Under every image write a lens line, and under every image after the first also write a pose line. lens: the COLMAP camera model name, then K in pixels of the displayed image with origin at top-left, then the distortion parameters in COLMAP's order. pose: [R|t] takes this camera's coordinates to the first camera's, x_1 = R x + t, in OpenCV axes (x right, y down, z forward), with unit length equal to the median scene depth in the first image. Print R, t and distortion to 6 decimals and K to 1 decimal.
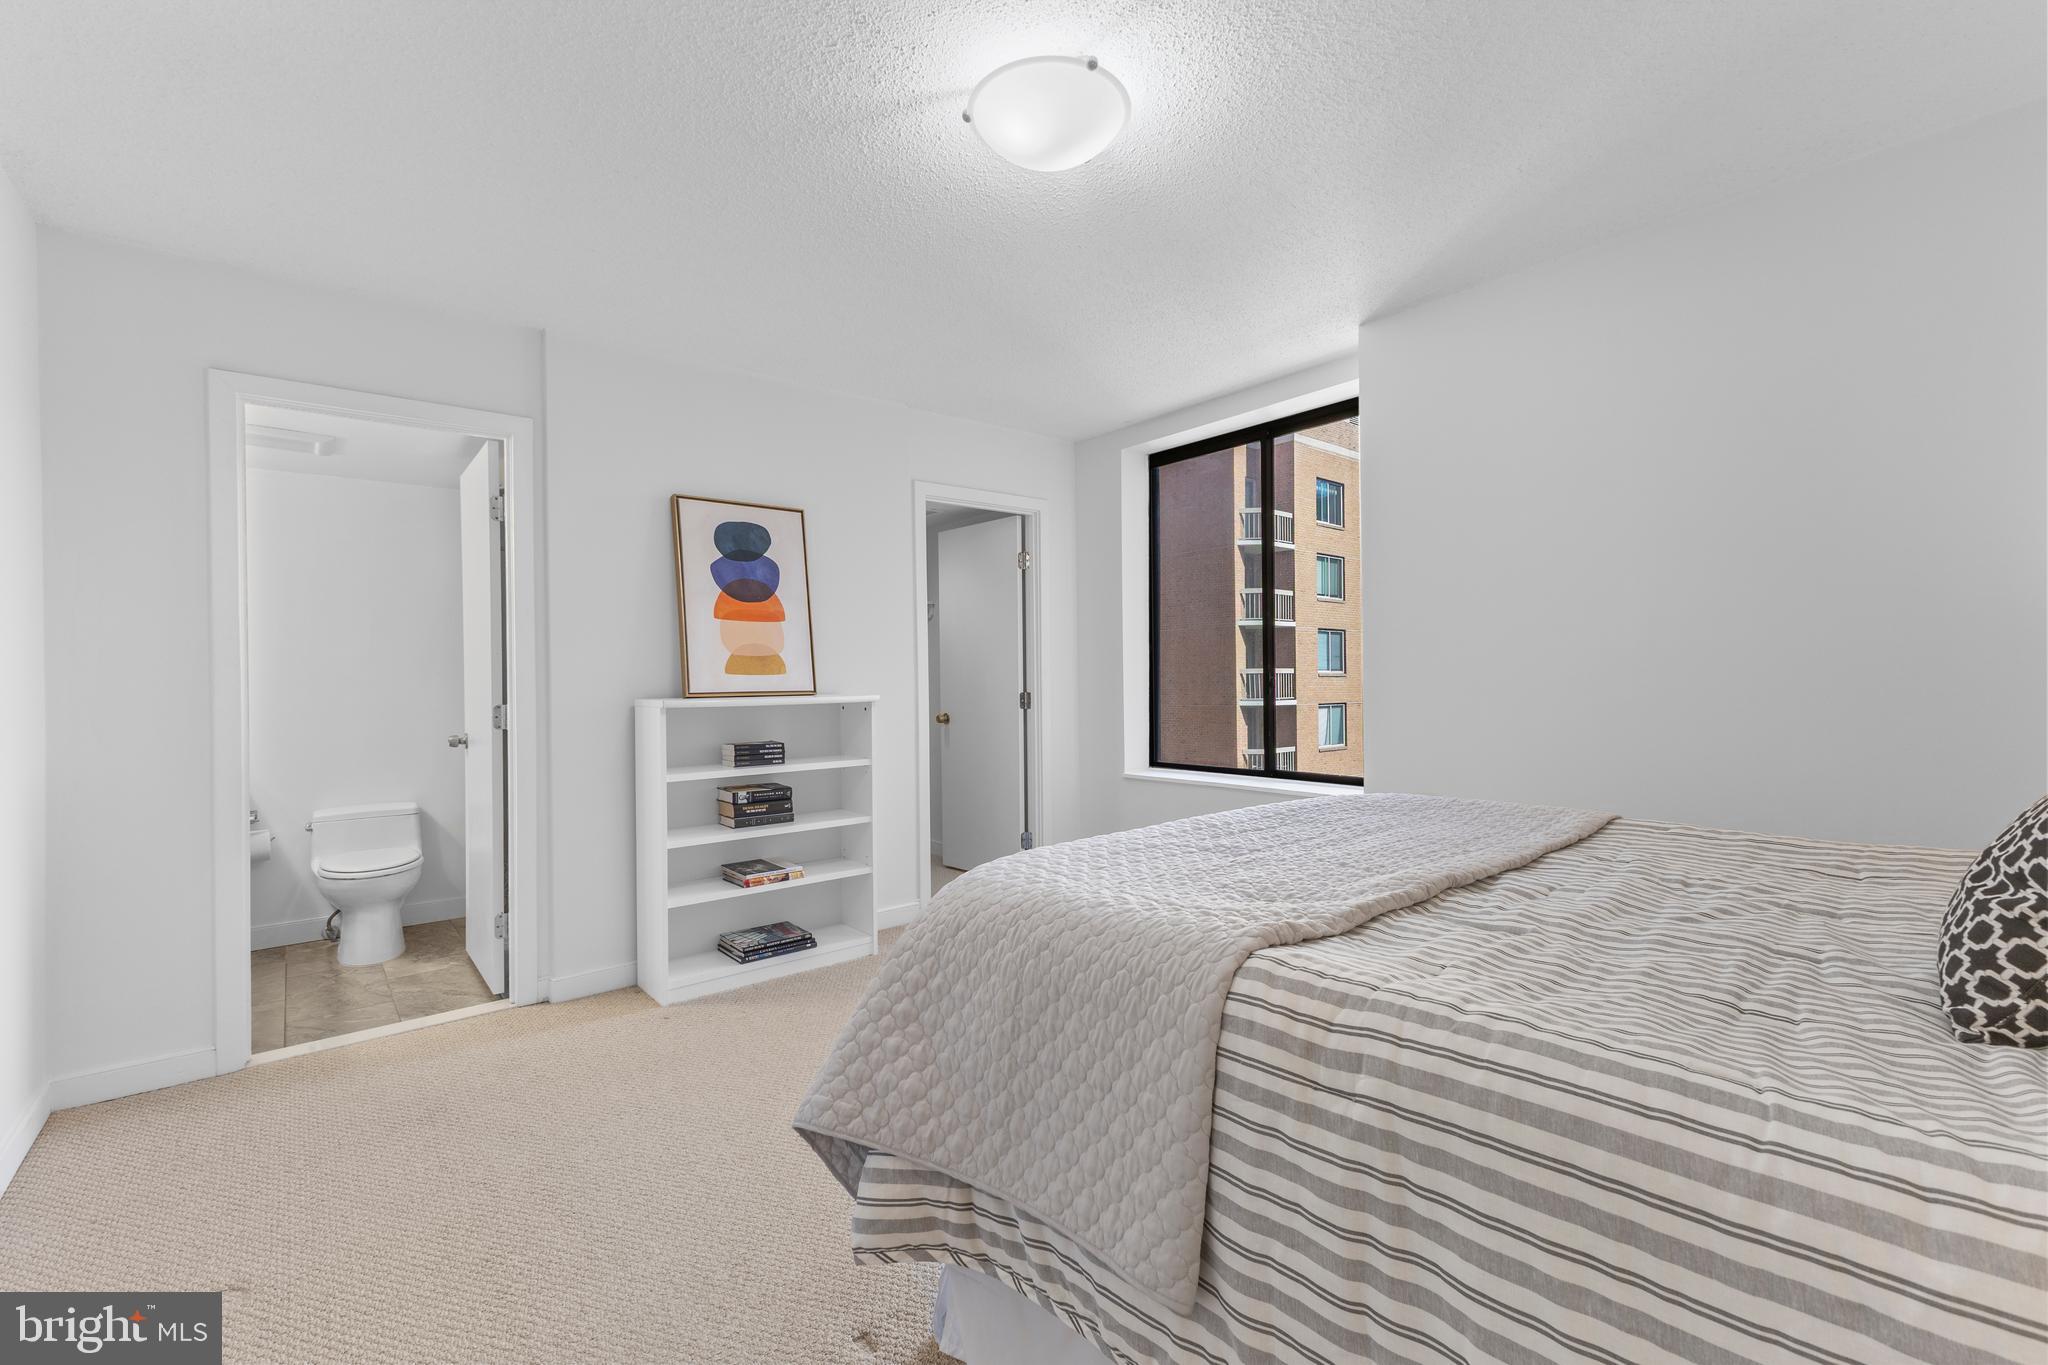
lens RADIAL K [[893.6, 0, 1011.5], [0, 893.6, 676.9], [0, 0, 1]] dist [0.004083, -0.001961]
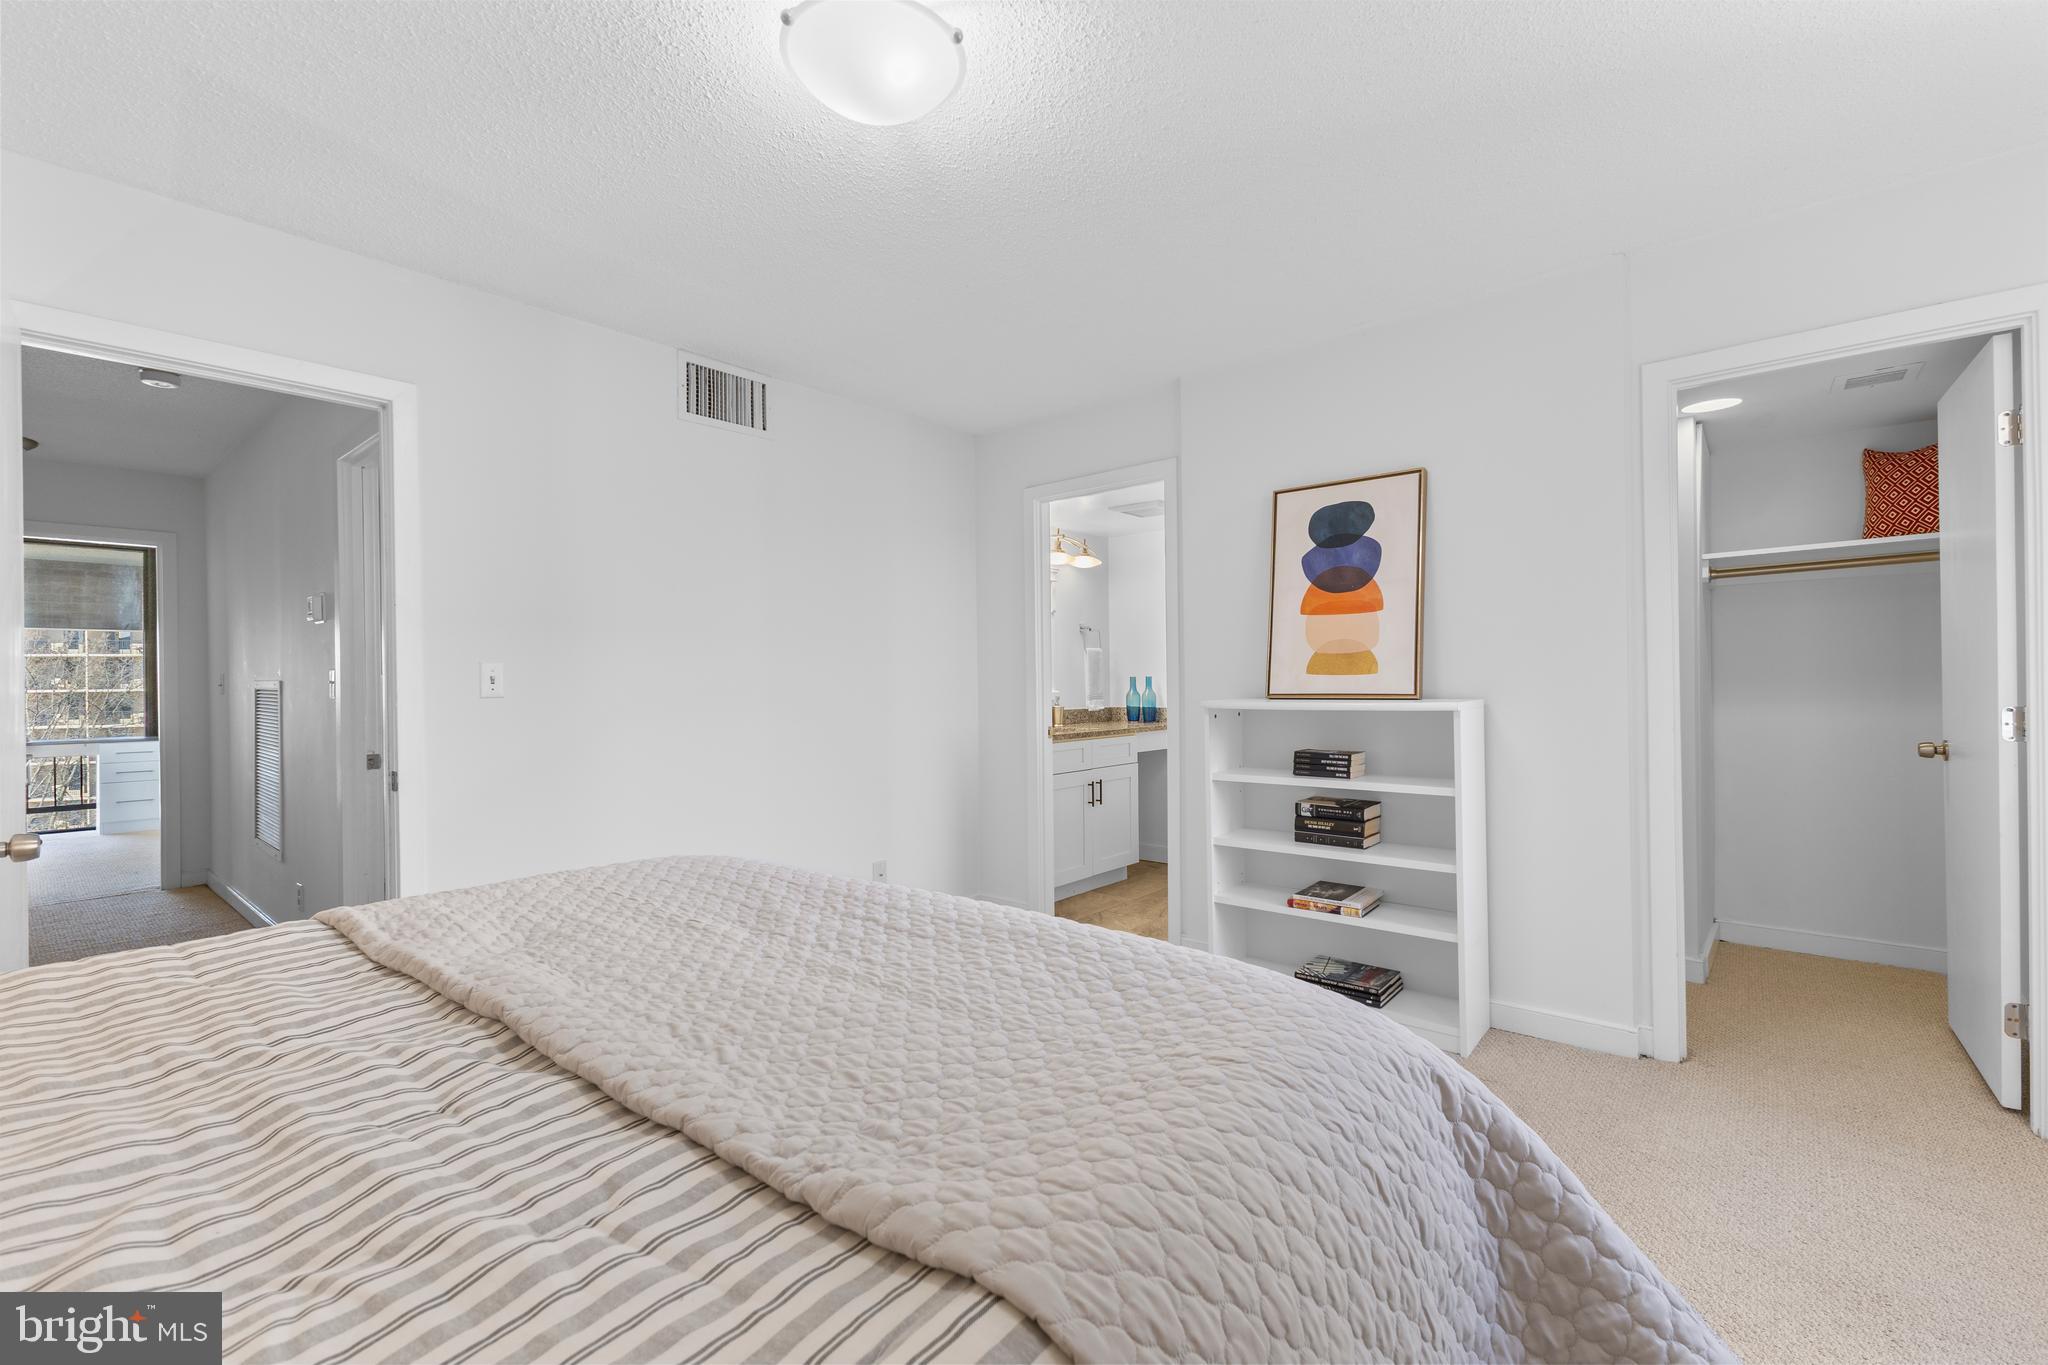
lens RADIAL K [[893.6, 0, 1026.1], [0, 893.6, 692.1], [0, 0, 1]] dist [0.004083, -0.001961]
pose [[0.159230, 0.015766, -0.987116, 0.537131], [0.006072, 0.999838, 0.016948, -0.002244], [0.987223, -0.008693, 0.159109, 0.557045]]
